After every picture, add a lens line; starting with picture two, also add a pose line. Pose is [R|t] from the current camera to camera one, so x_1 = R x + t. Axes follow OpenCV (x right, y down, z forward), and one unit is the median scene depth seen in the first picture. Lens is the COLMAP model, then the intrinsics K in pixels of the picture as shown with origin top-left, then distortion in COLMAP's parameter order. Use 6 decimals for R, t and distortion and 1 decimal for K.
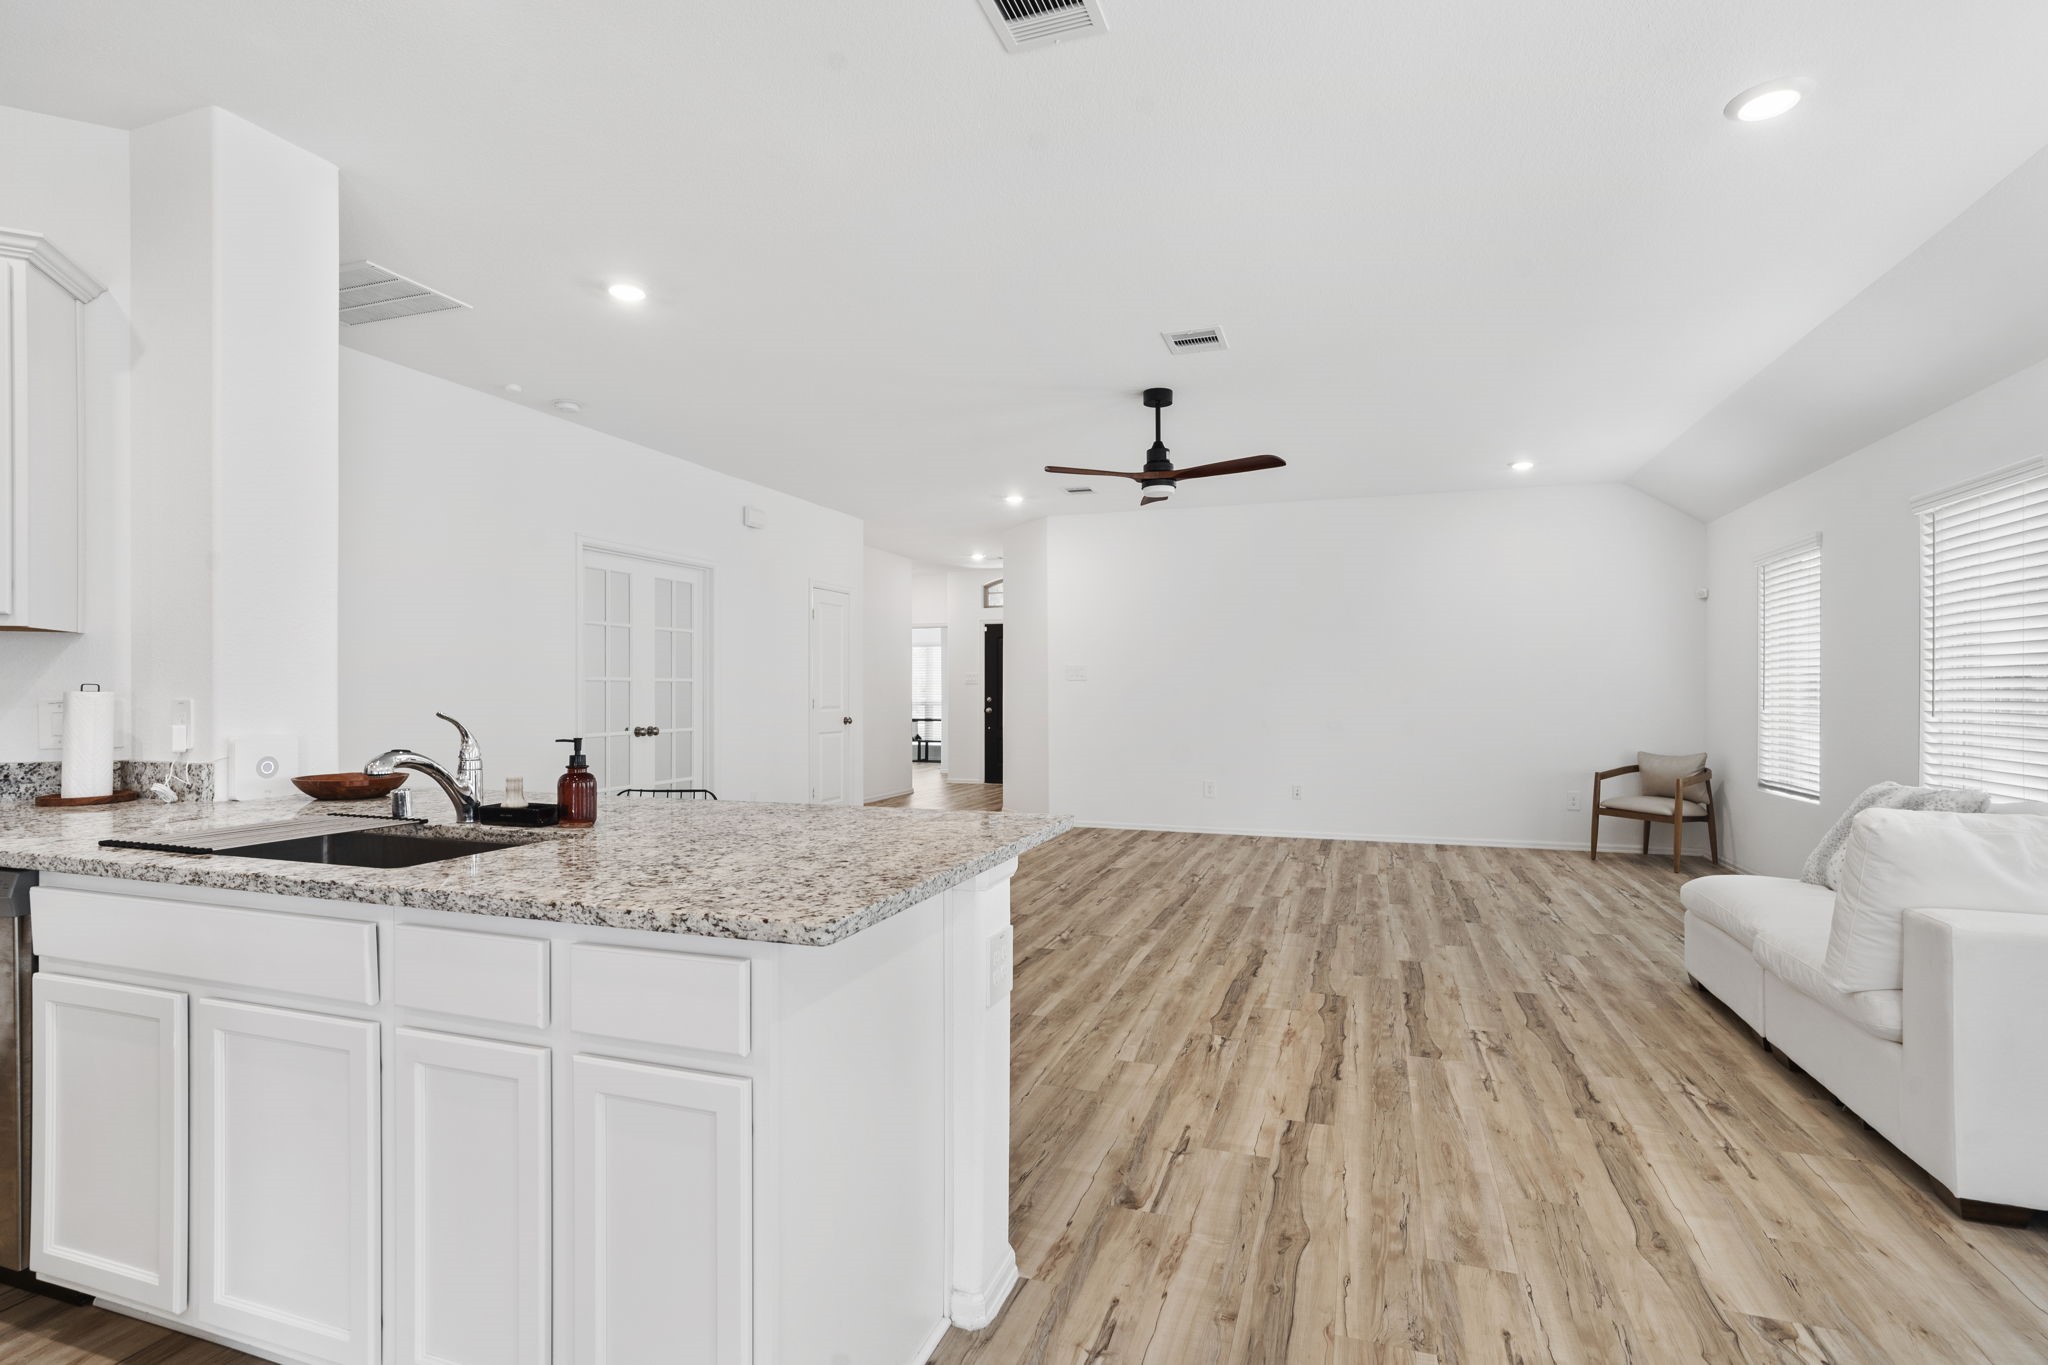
lens RADIAL K [[983.3, 0, 1021.6], [0, 983.3, 685.6], [0, 0, 1]] dist [0.000916, 0.007072]
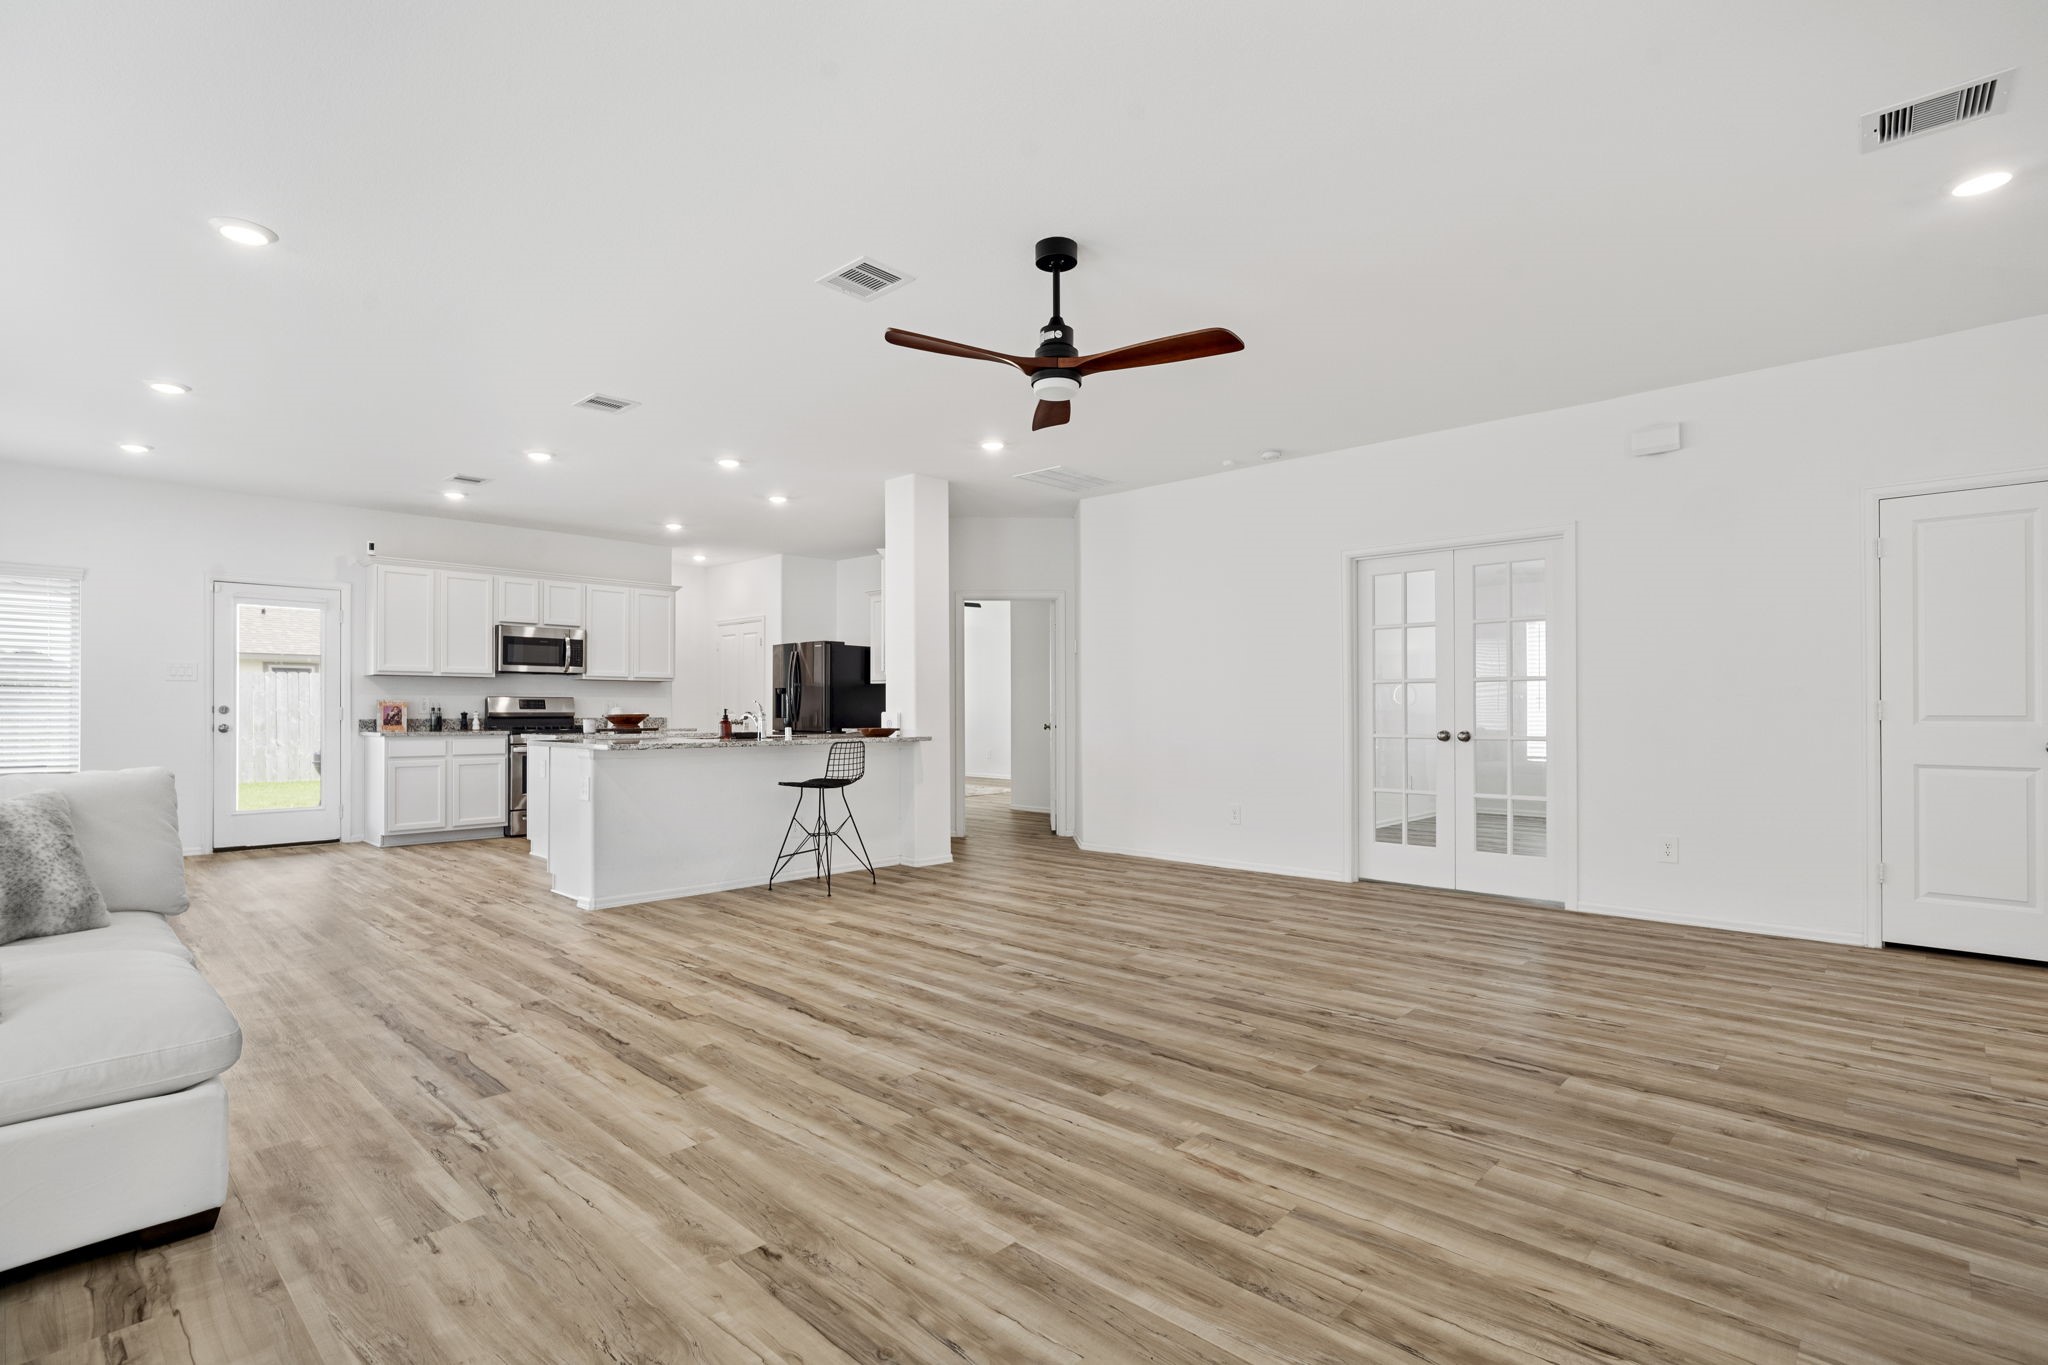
lens RADIAL K [[983.3, 0, 1019.9], [0, 983.3, 698.1], [0, 0, 1]] dist [0.000916, 0.007072]
pose [[-0.415187, -0.011714, -0.909661, 1.040496], [0.005118, 0.999871, -0.015212, 0.039527], [0.909722, -0.010972, -0.415073, 1.701851]]
